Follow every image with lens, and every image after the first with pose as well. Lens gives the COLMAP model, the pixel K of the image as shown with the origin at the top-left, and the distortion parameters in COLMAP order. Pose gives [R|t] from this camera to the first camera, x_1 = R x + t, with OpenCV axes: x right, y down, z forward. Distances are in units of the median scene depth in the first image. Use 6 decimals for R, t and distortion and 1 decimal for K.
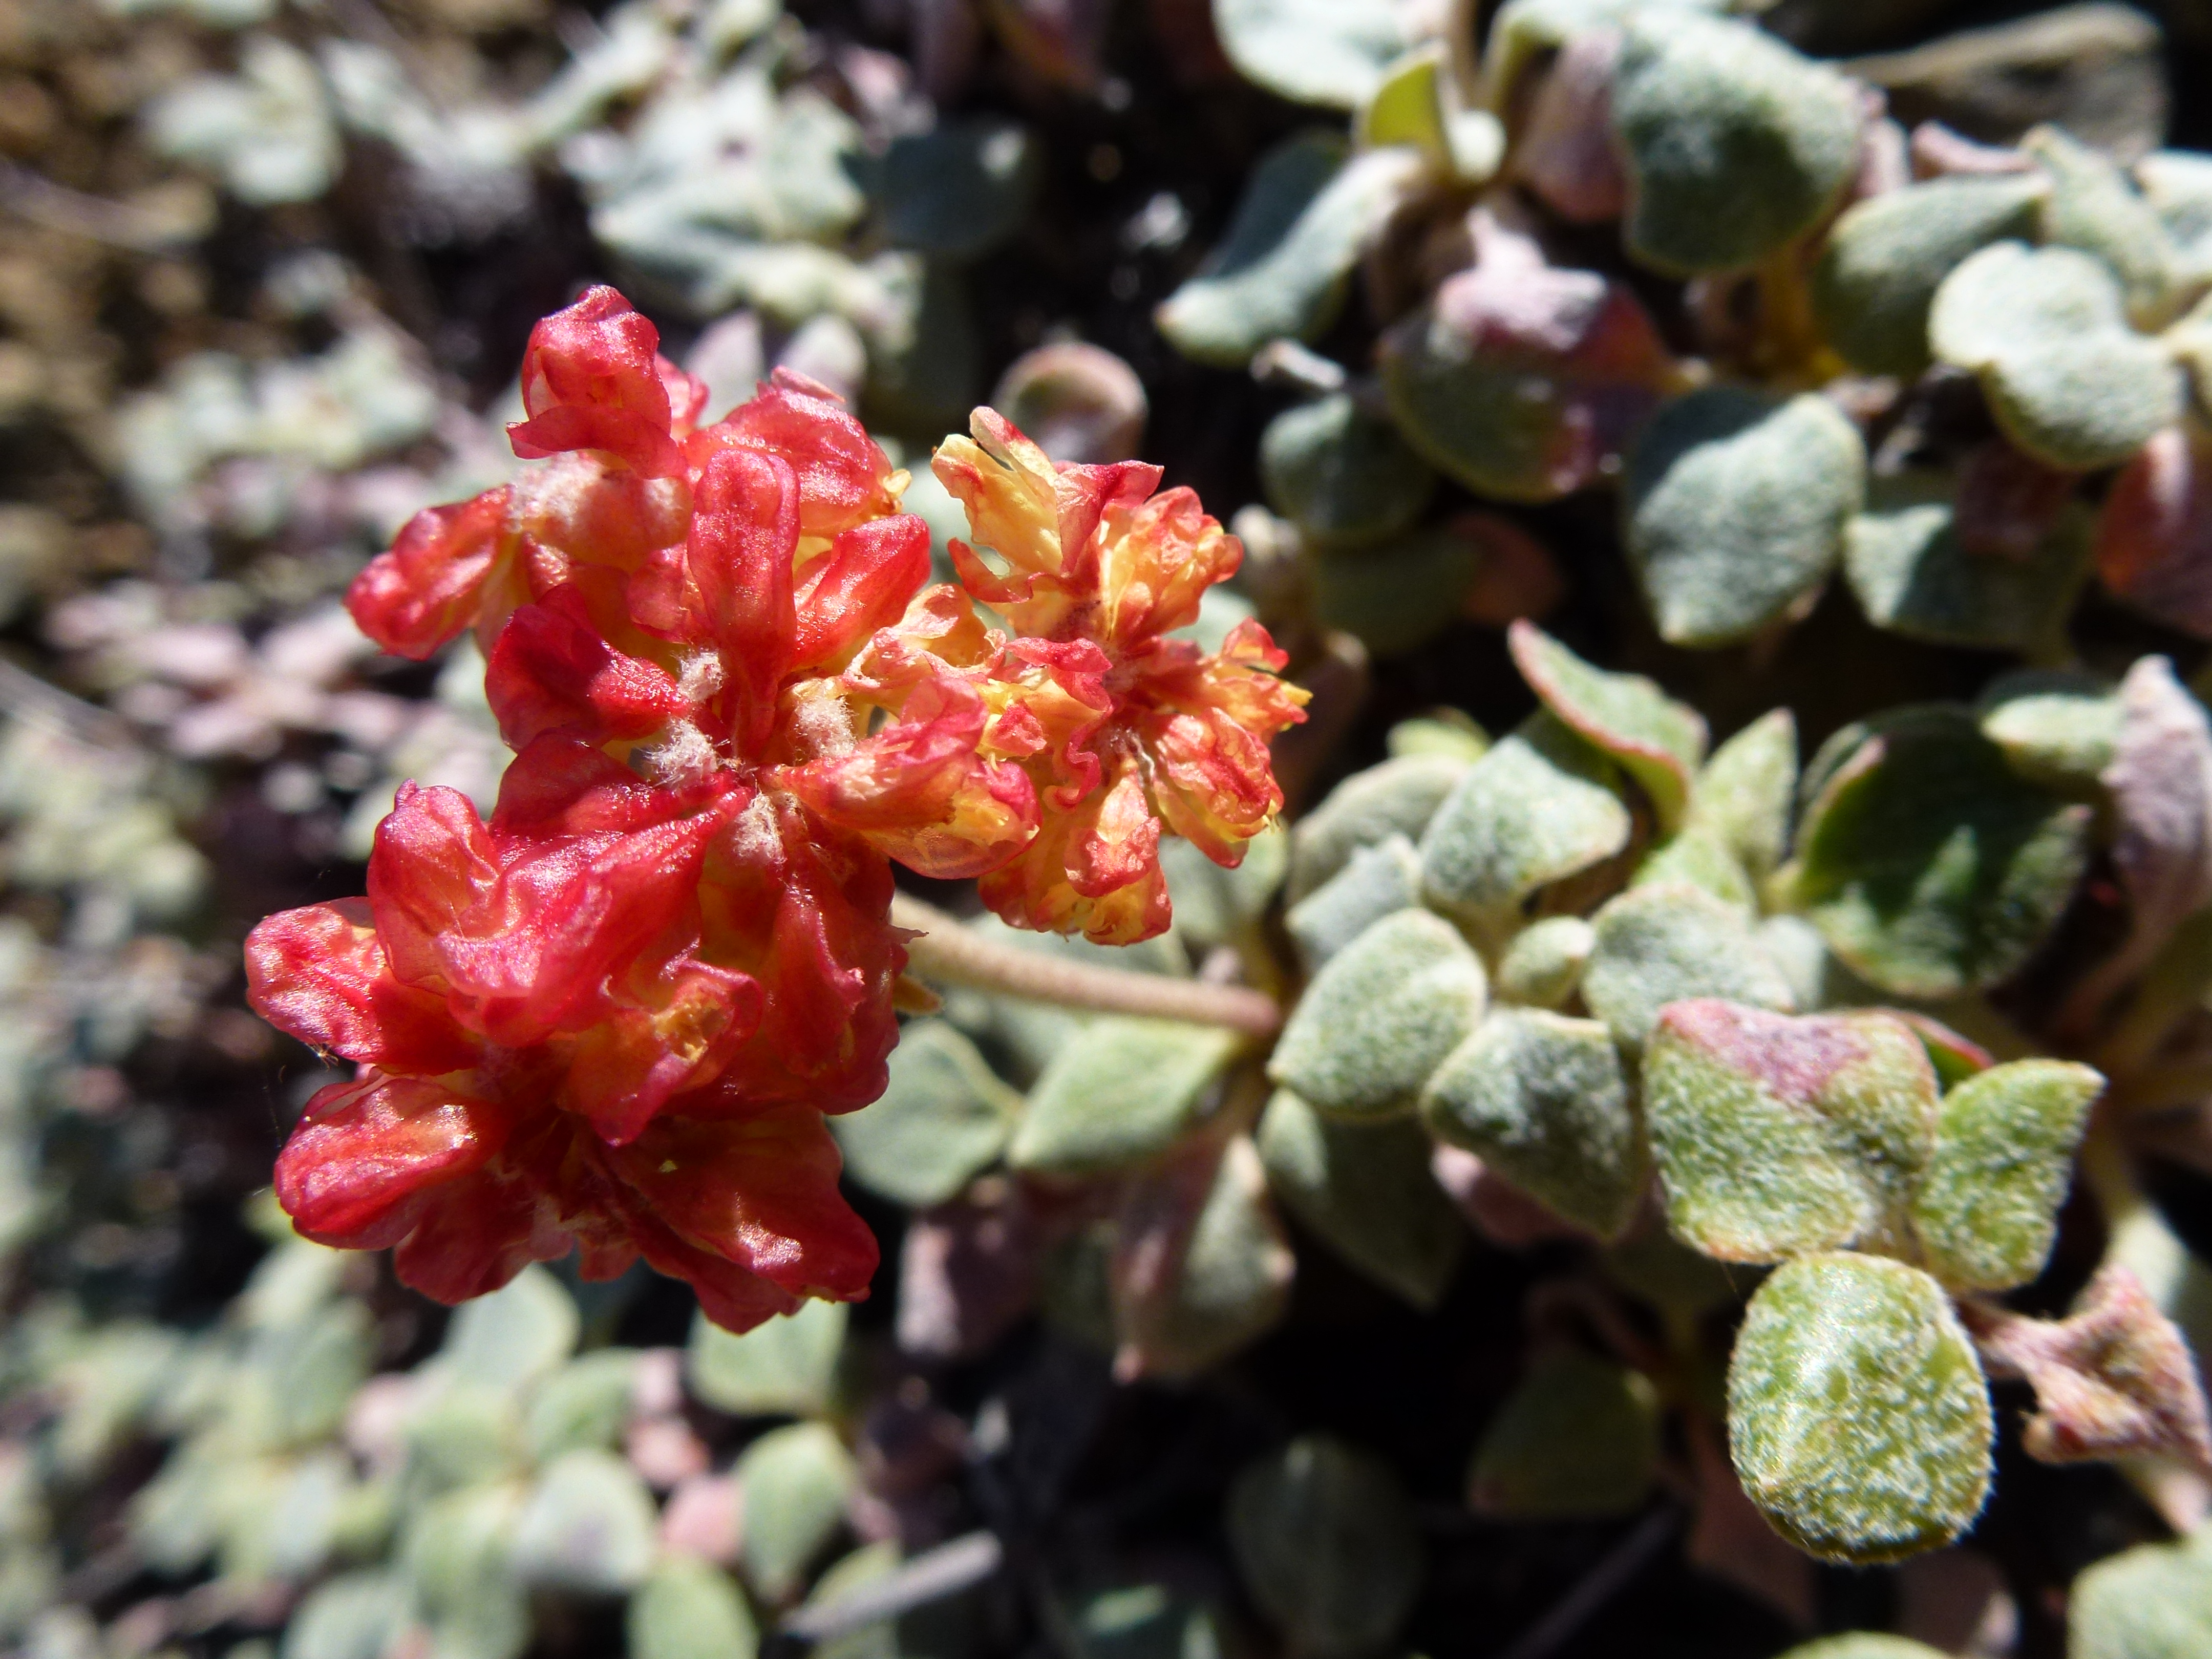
lens RADIAL K [[1565.0, 0, 1081.1], [0, 1565.0, 829.8], [0, 0, 1]] dist [-0.059001, 0.013340]
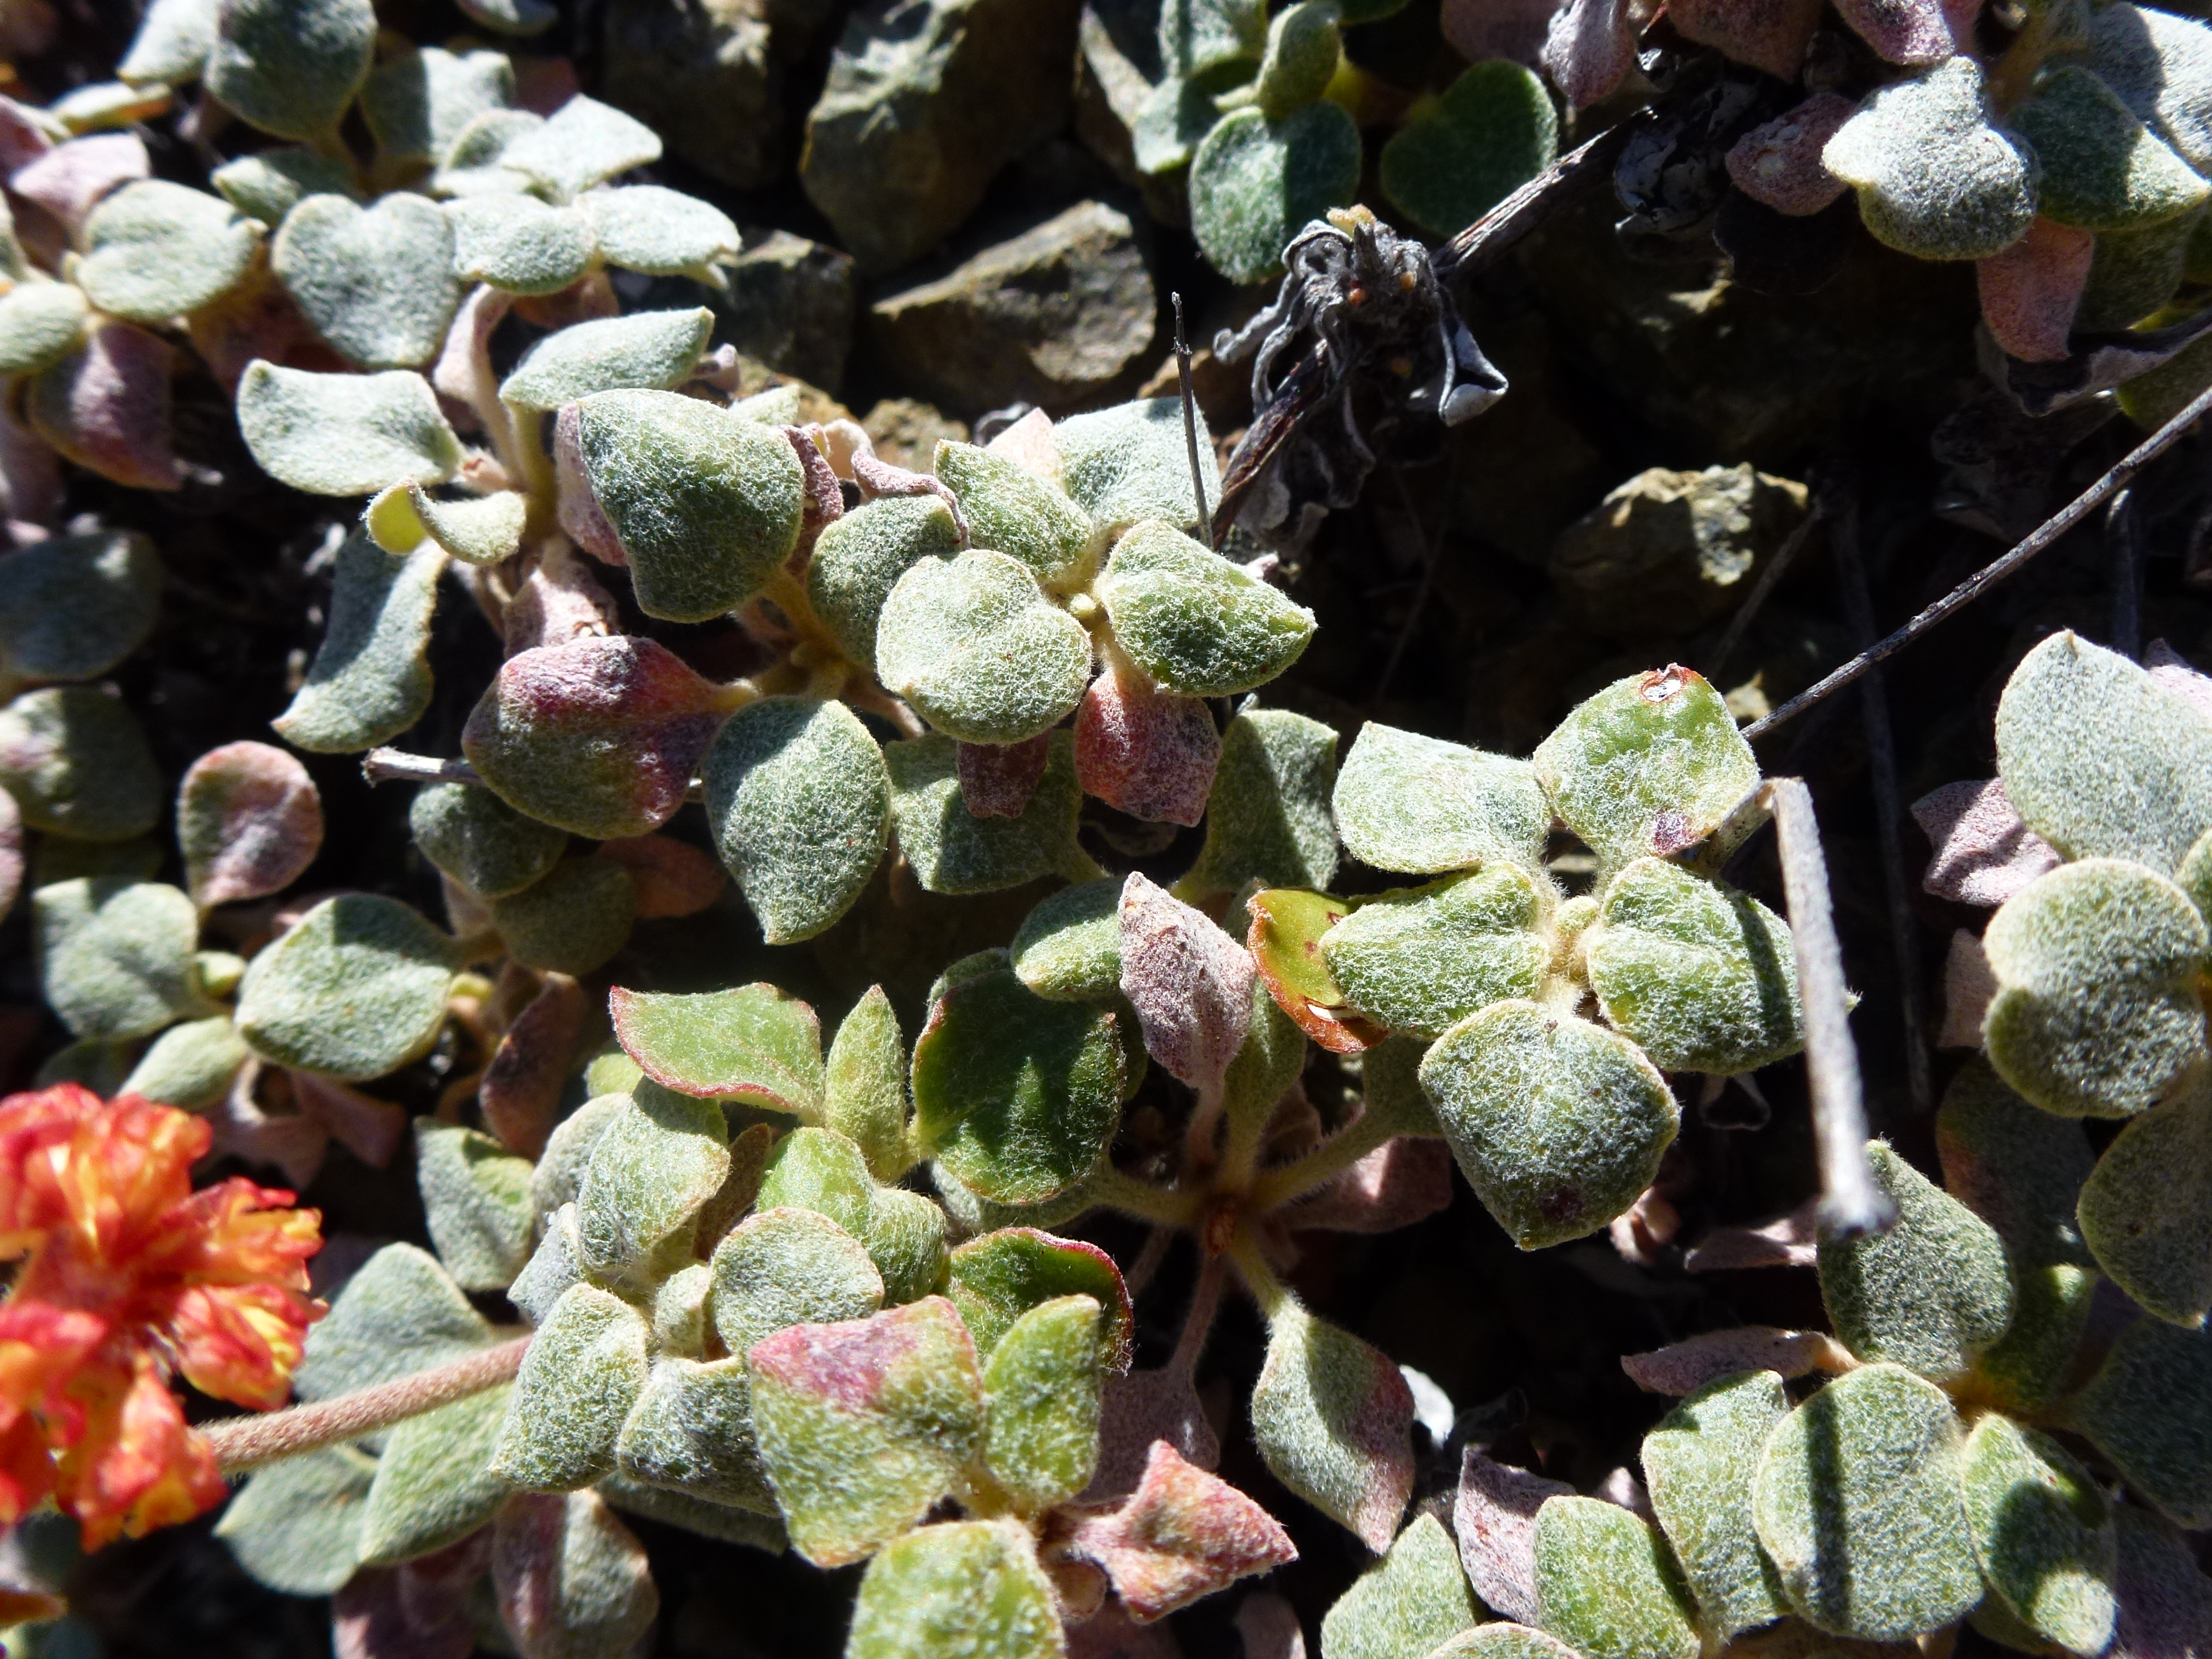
lens RADIAL K [[1565.0, 0, 1081.1], [0, 1565.0, 829.8], [0, 0, 1]] dist [-0.059001, 0.013340]
pose [[0.929751, -0.289290, 0.227762, 0.475208], [0.290253, 0.956479, 0.030018, -0.227292], [-0.226533, 0.038199, 0.973254, -0.194460]]
